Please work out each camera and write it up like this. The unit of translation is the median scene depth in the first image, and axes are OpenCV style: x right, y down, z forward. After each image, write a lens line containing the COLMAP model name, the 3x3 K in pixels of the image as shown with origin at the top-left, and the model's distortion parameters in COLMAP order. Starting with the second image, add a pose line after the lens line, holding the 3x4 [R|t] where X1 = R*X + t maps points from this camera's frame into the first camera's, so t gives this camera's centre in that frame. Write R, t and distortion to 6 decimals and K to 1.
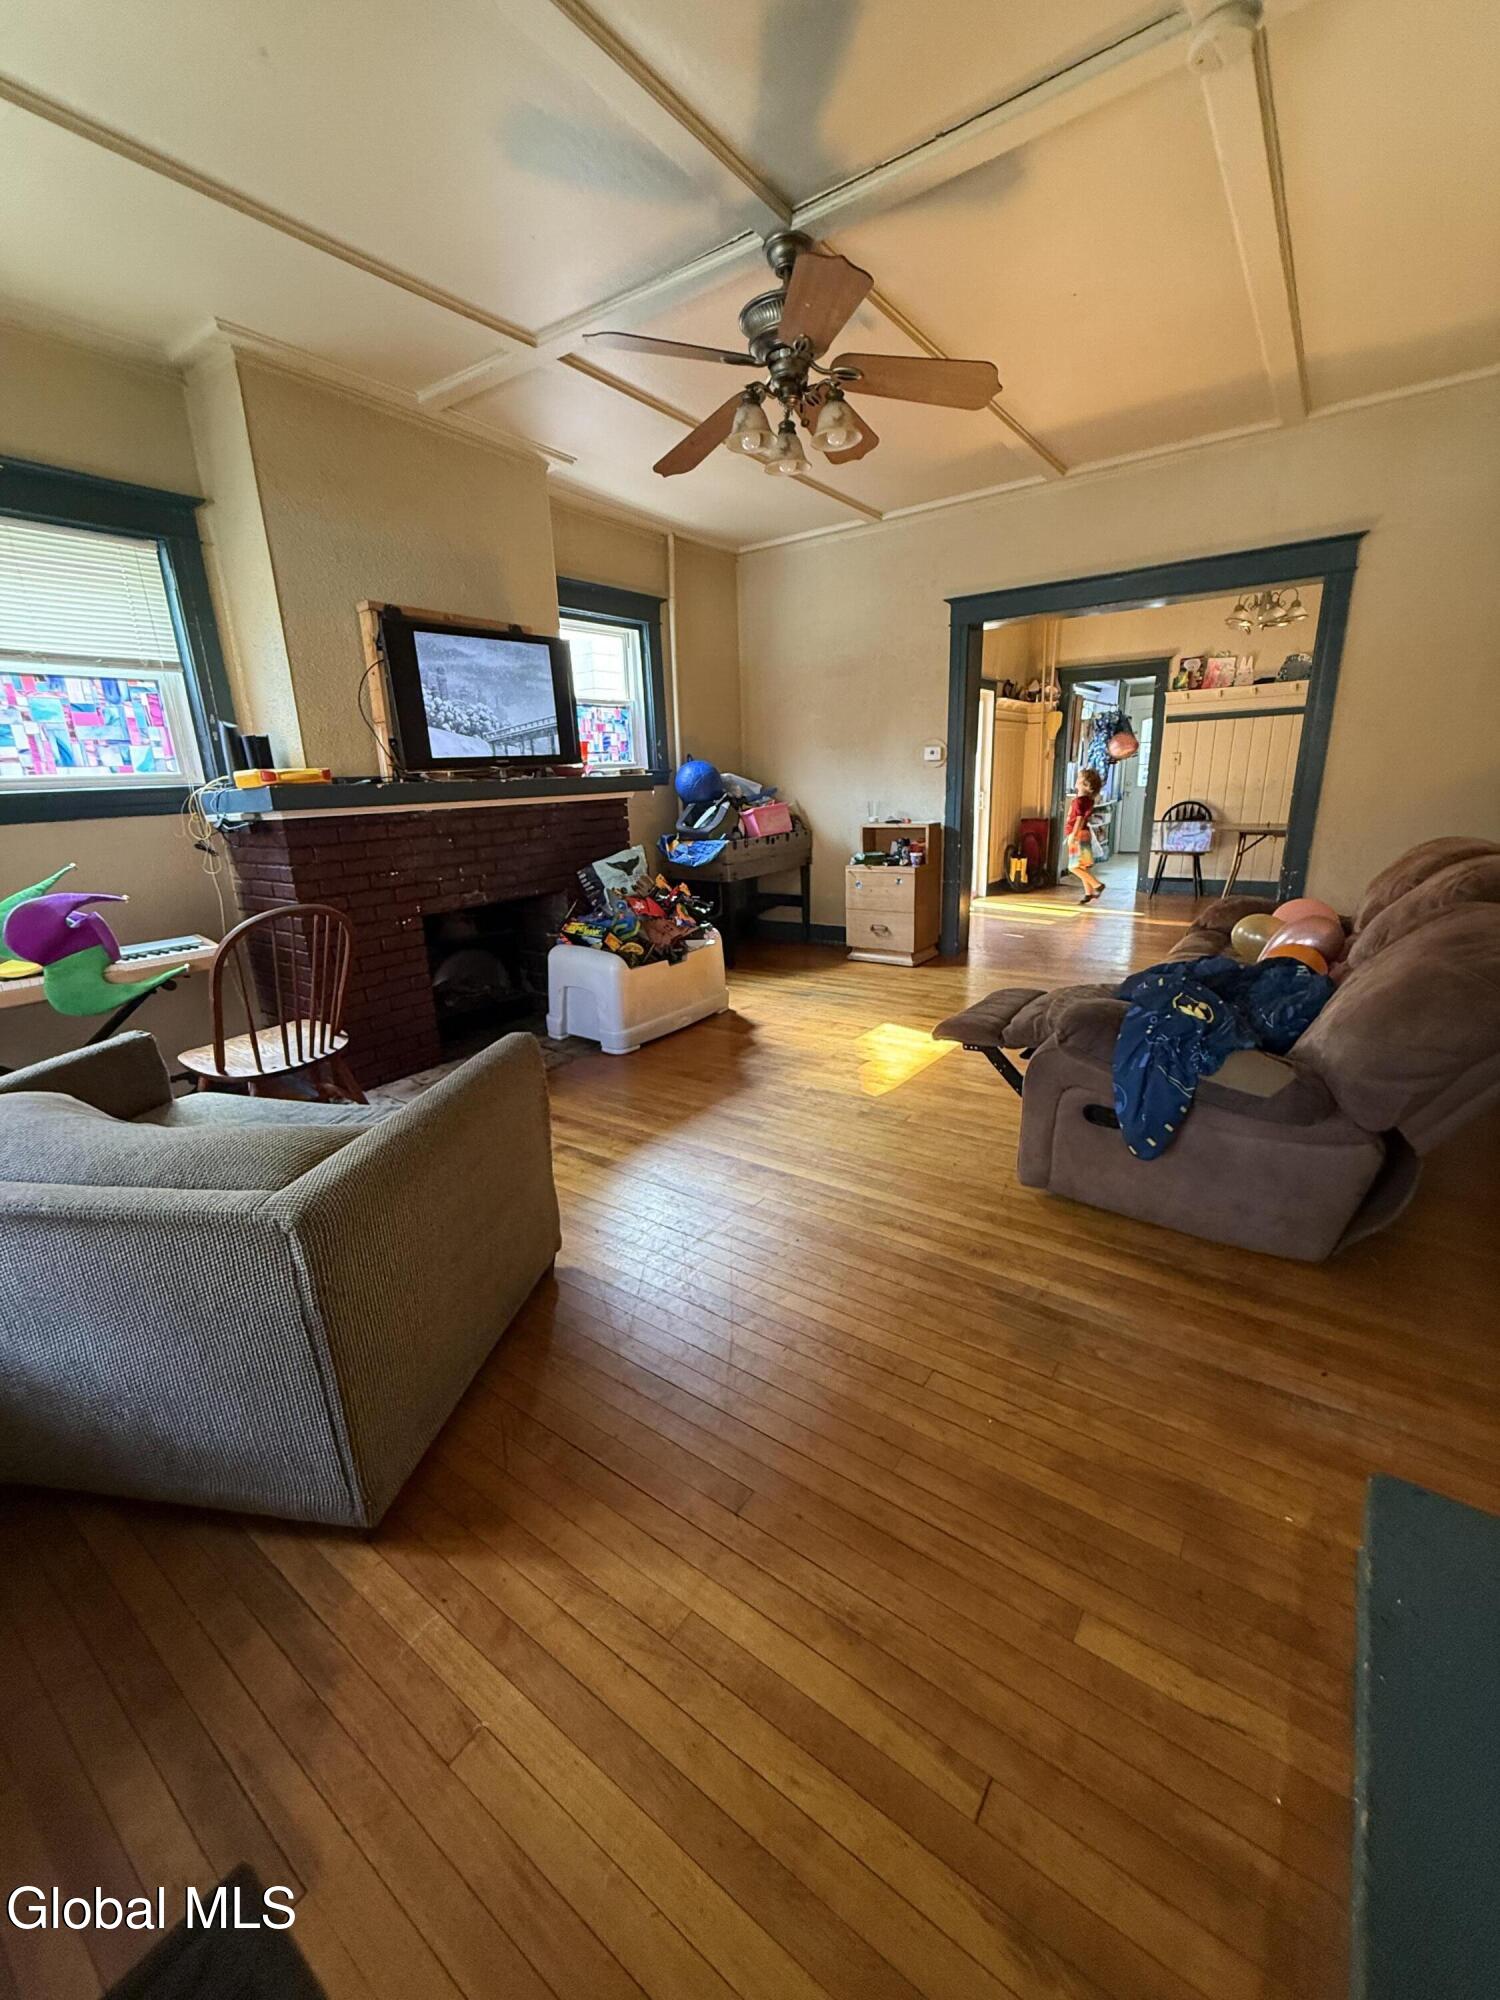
lens RADIAL K [[797.5, 0, 746.4], [0, 797.5, 993.3], [0, 0, 1]] dist [0.002760, -0.000264]
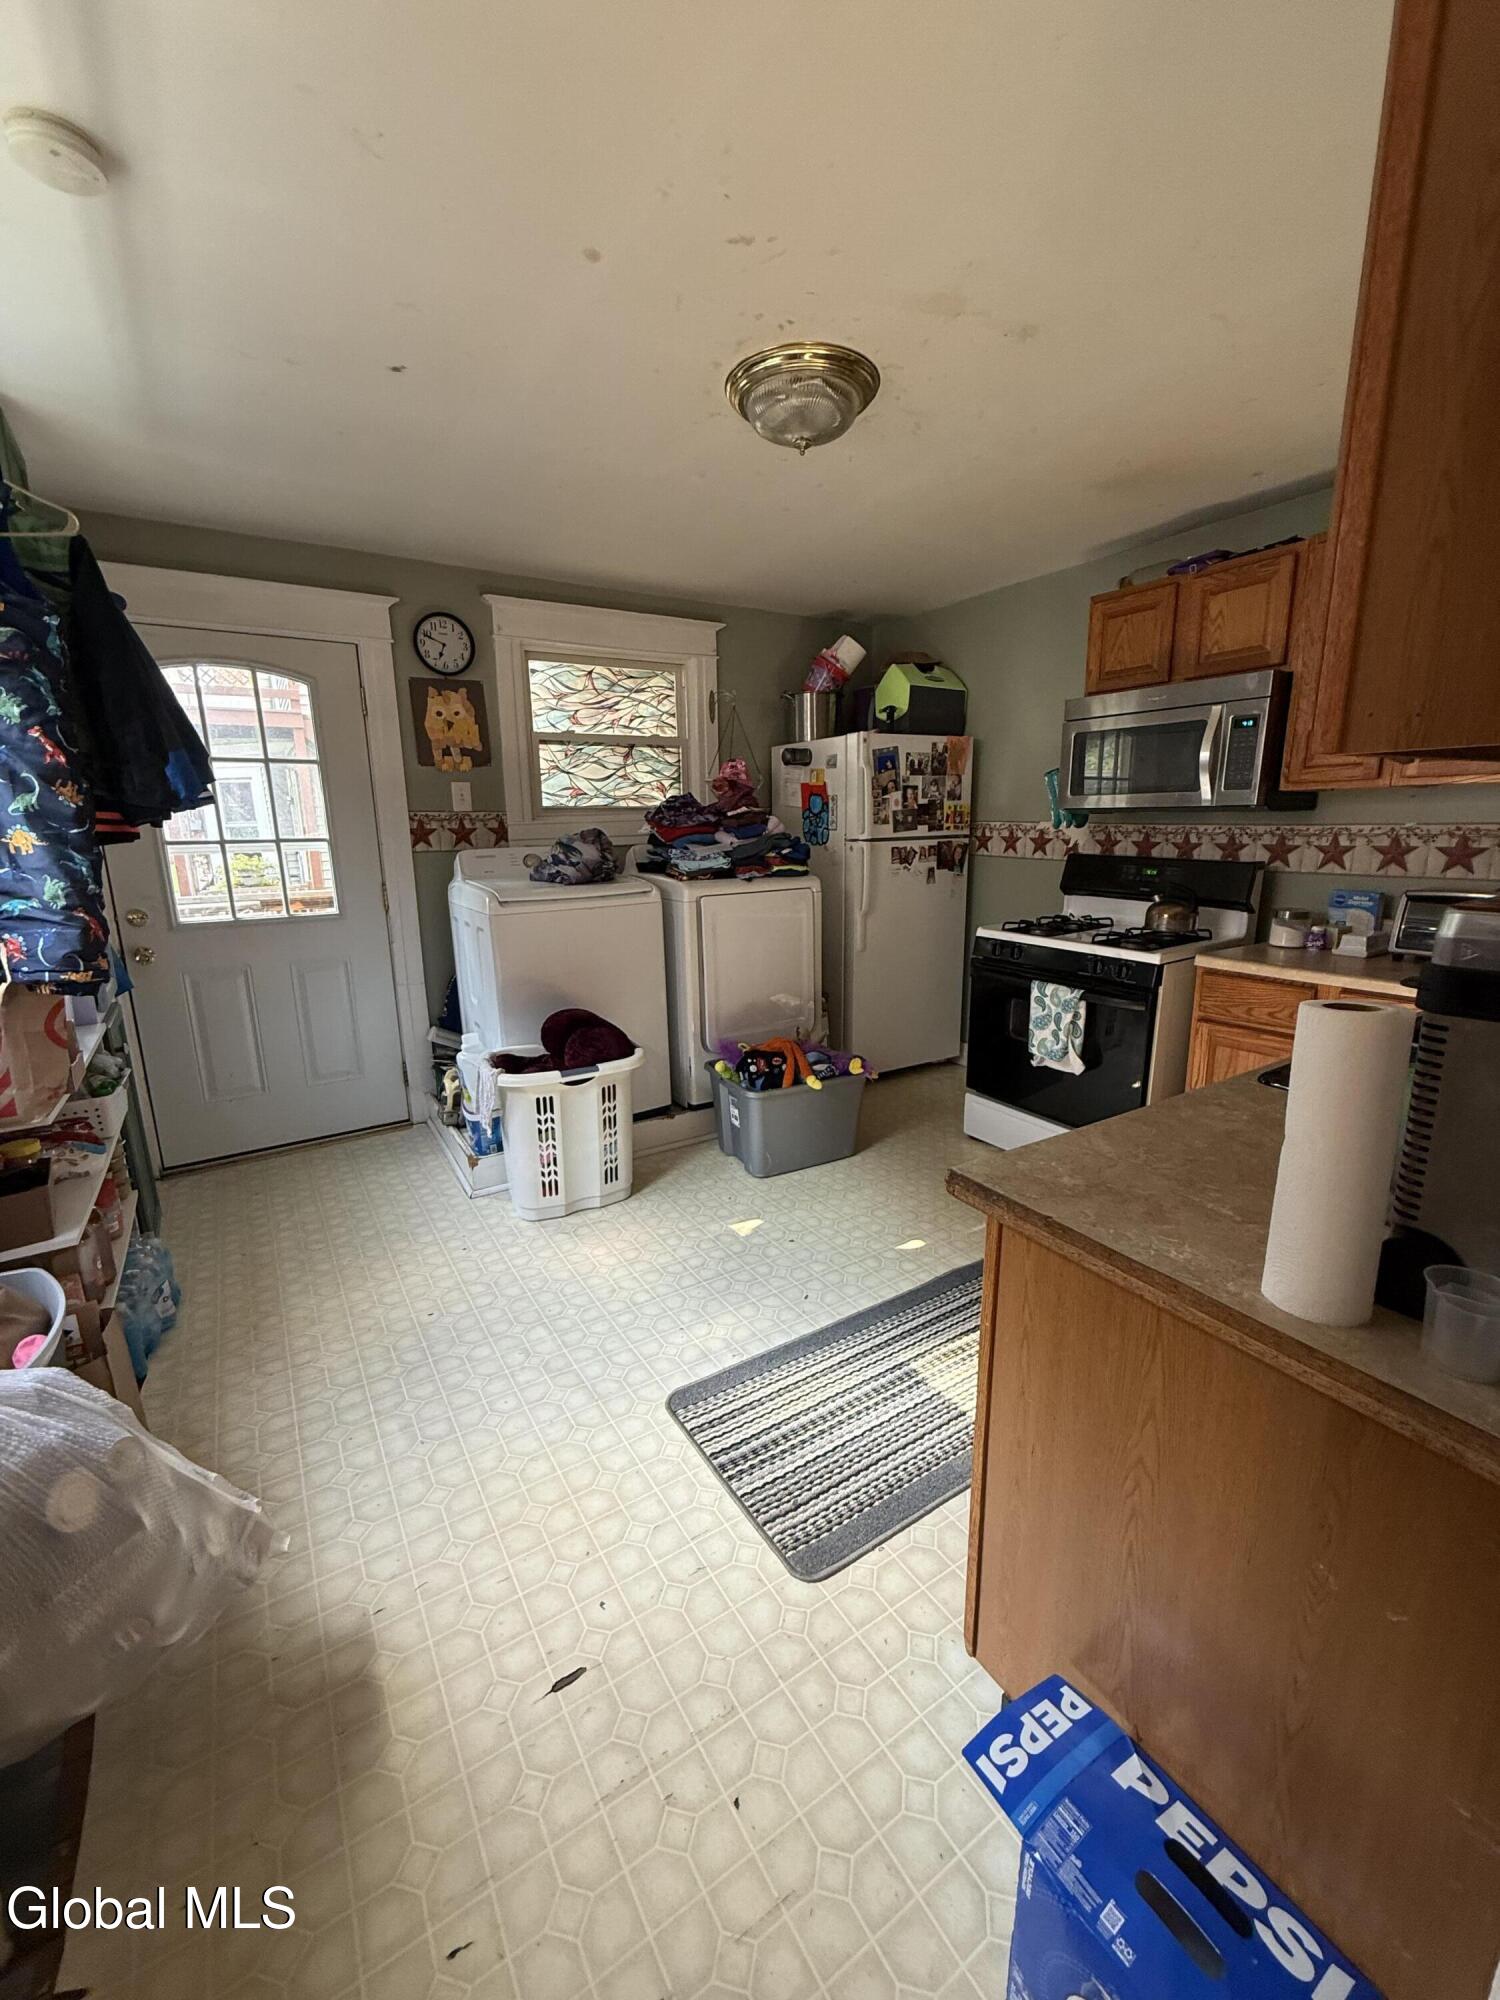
lens RADIAL K [[797.5, 0, 747.8], [0, 797.5, 992.8], [0, 0, 1]] dist [0.002760, -0.000264]
pose [[0.364486, -0.161516, 0.917095, 0.441214], [0.244950, 0.966790, 0.072916, -0.296883], [-0.898415, 0.198065, 0.391944, 1.028200]]
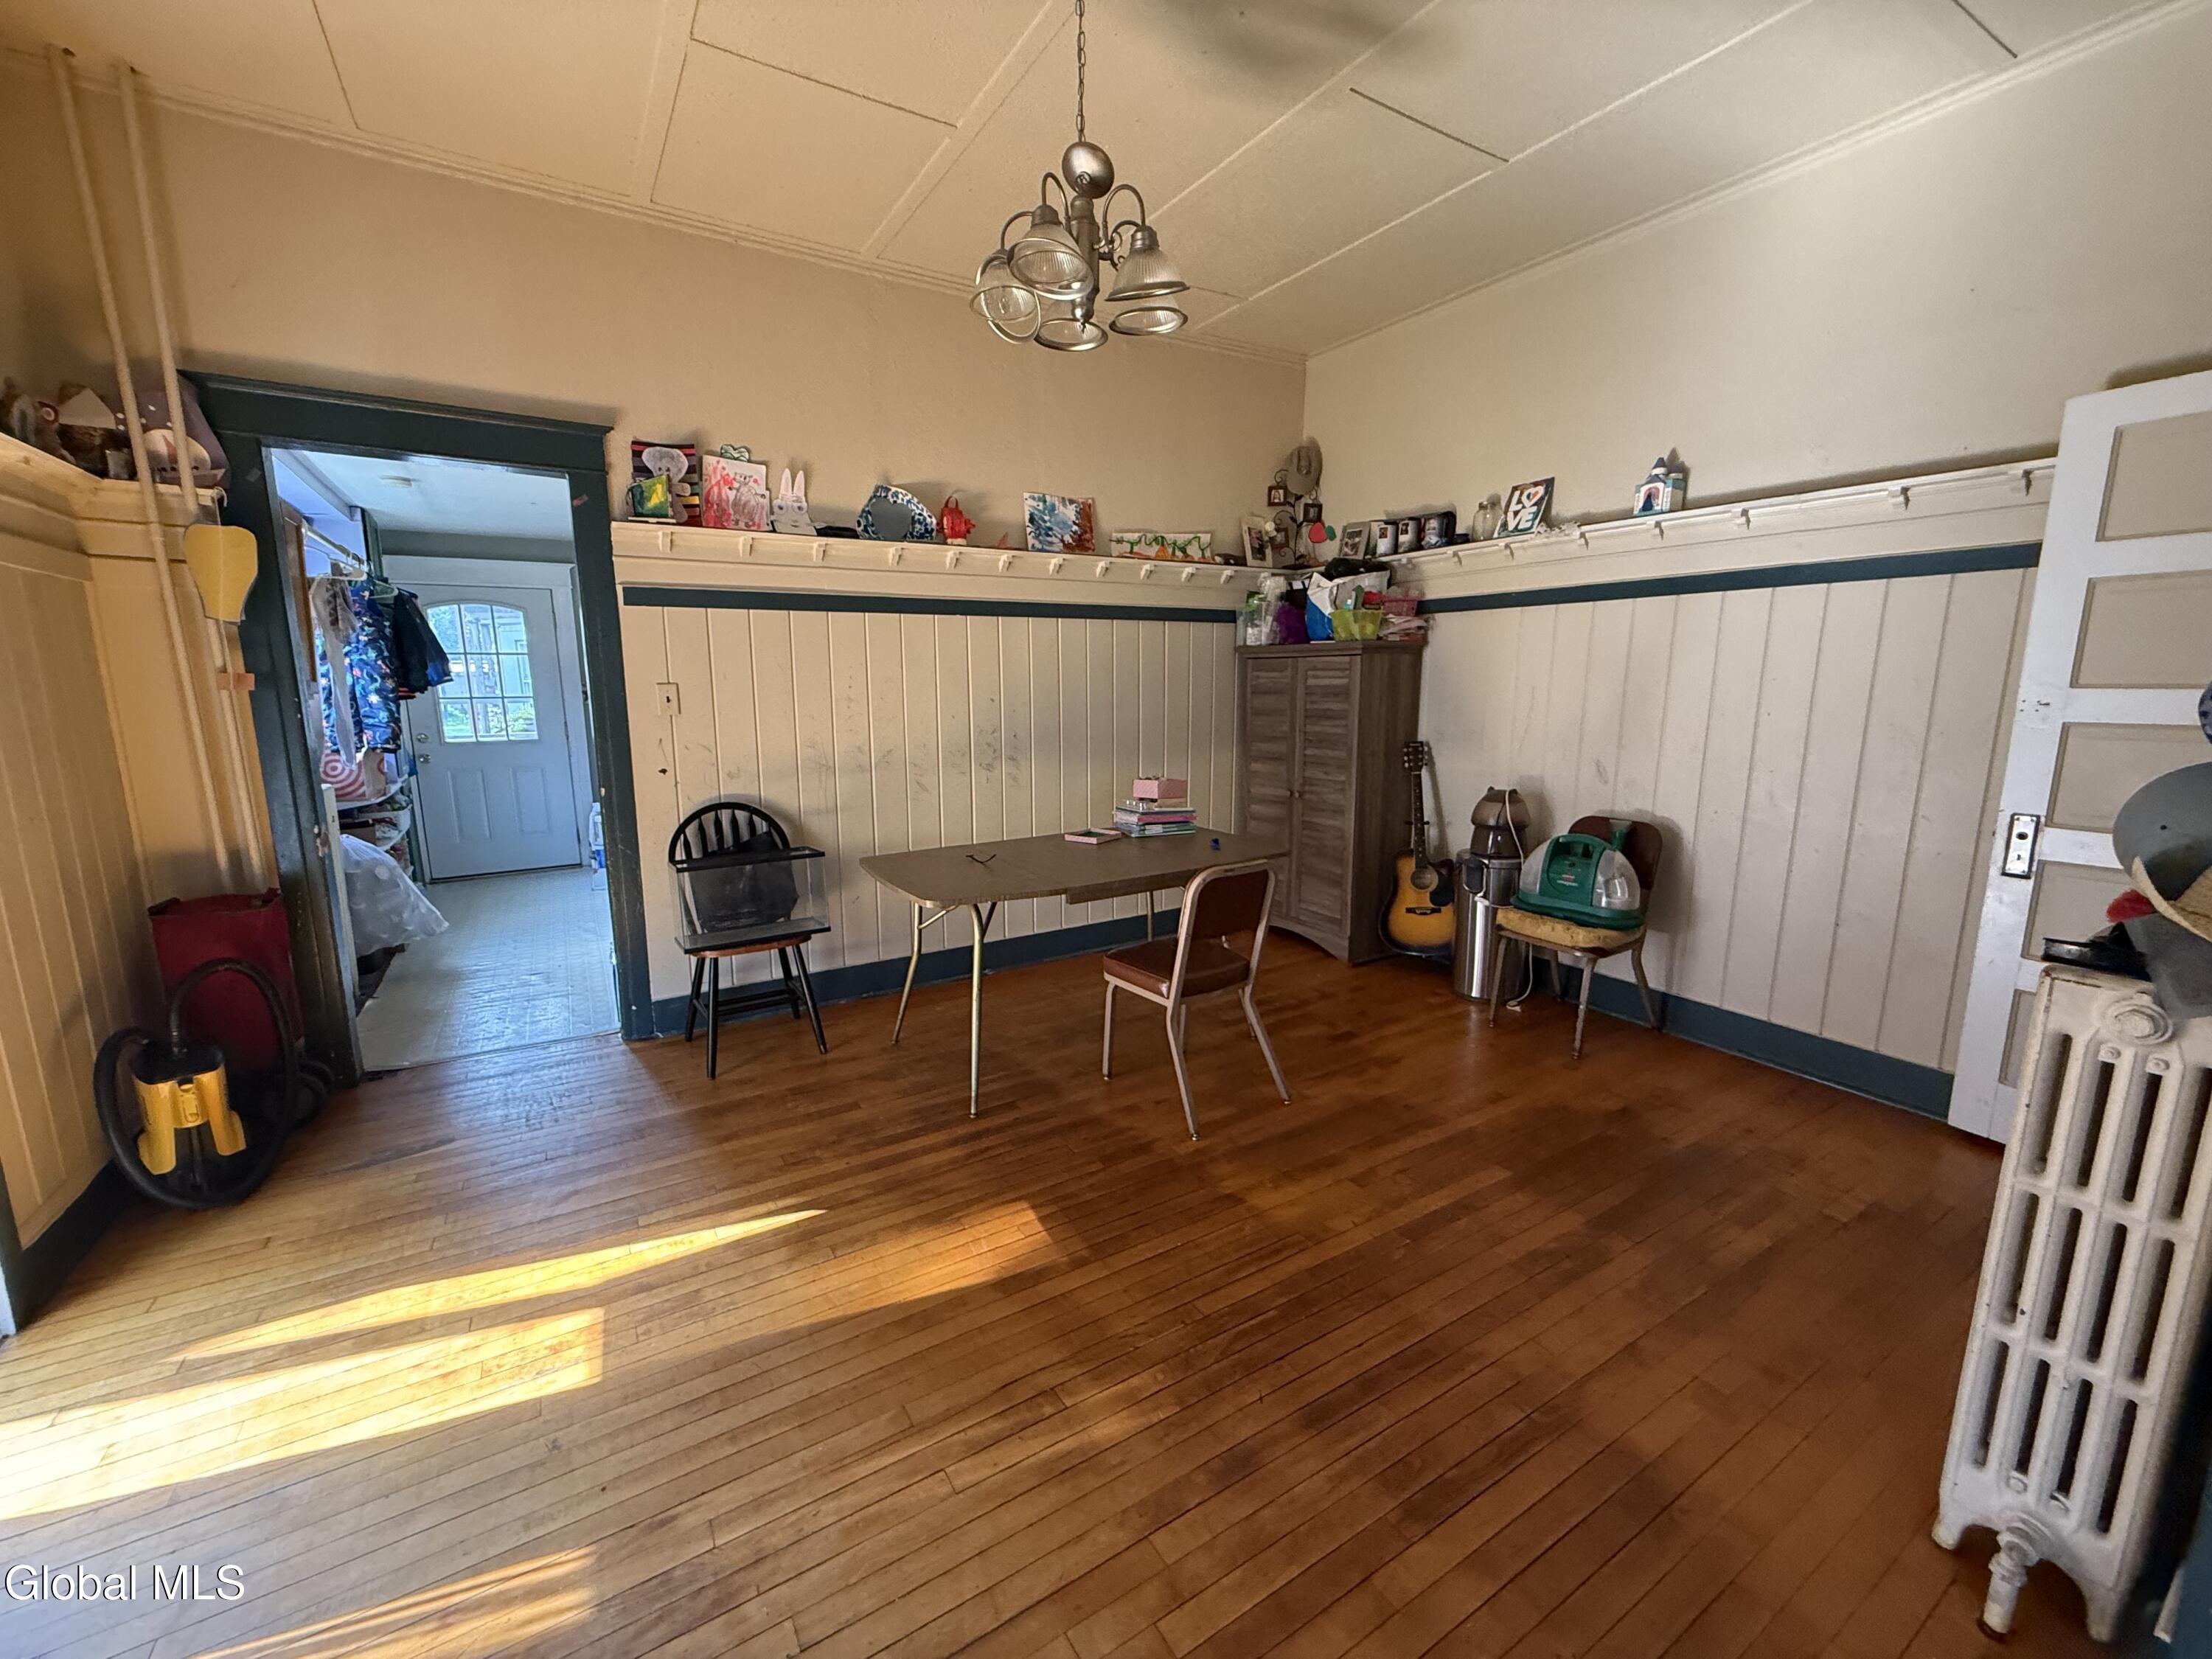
lens RADIAL K [[882.1, 0, 1097.4], [0, 882.1, 825.1], [0, 0, 1]] dist [0.002760, -0.000264]
pose [[0.387021, -0.116366, 0.914699, 0.211451], [0.232696, 0.972222, 0.025227, -0.187687], [-0.892226, 0.203084, 0.403348, 0.625001]]
